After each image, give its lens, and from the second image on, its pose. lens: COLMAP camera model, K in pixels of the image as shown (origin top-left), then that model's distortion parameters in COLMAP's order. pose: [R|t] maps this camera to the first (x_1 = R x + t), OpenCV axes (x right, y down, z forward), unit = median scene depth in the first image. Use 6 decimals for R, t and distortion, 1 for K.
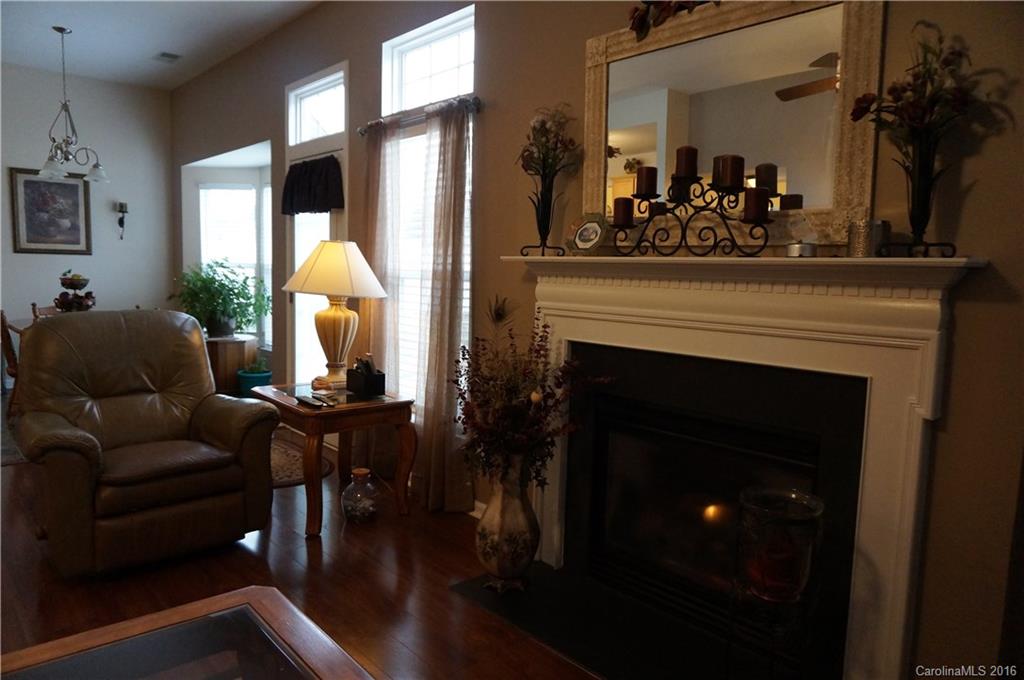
lens RADIAL K [[685.4, 0, 513.1], [0, 685.4, 328.5], [0, 0, 1]] dist [-0.006411, 0.003298]
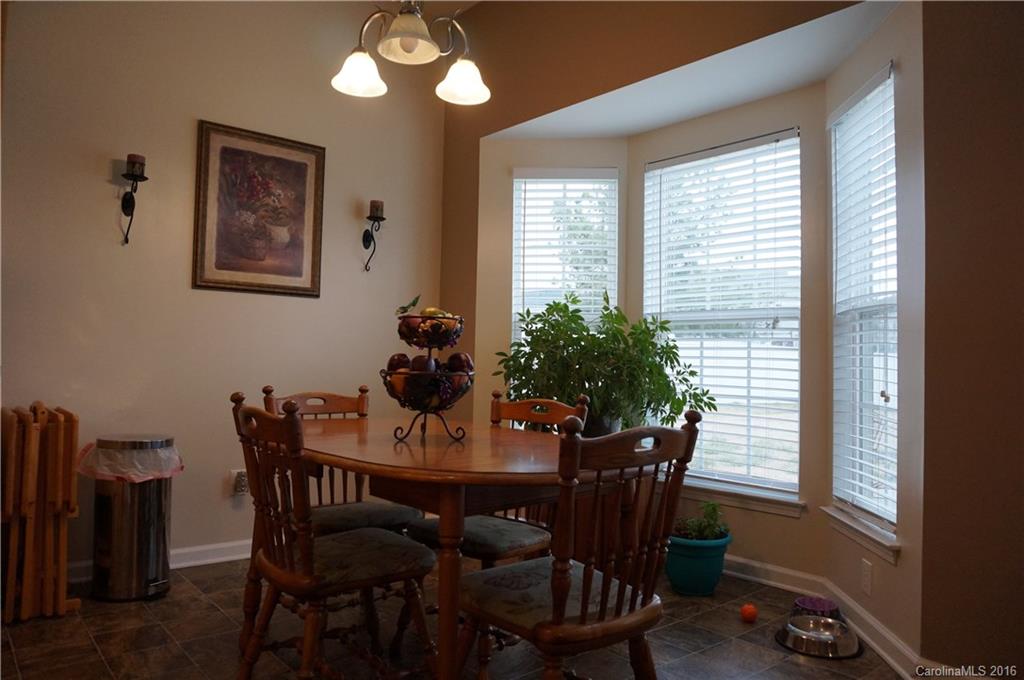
lens RADIAL K [[712.0, 0, 509.9], [0, 712.0, 335.7], [0, 0, 1]] dist [-0.062788, 0.034602]
pose [[0.999959, -0.008689, -0.002356, -0.487183], [0.008306, 0.991388, -0.130697, -0.007762], [0.003471, 0.130672, 0.991420, 0.488226]]
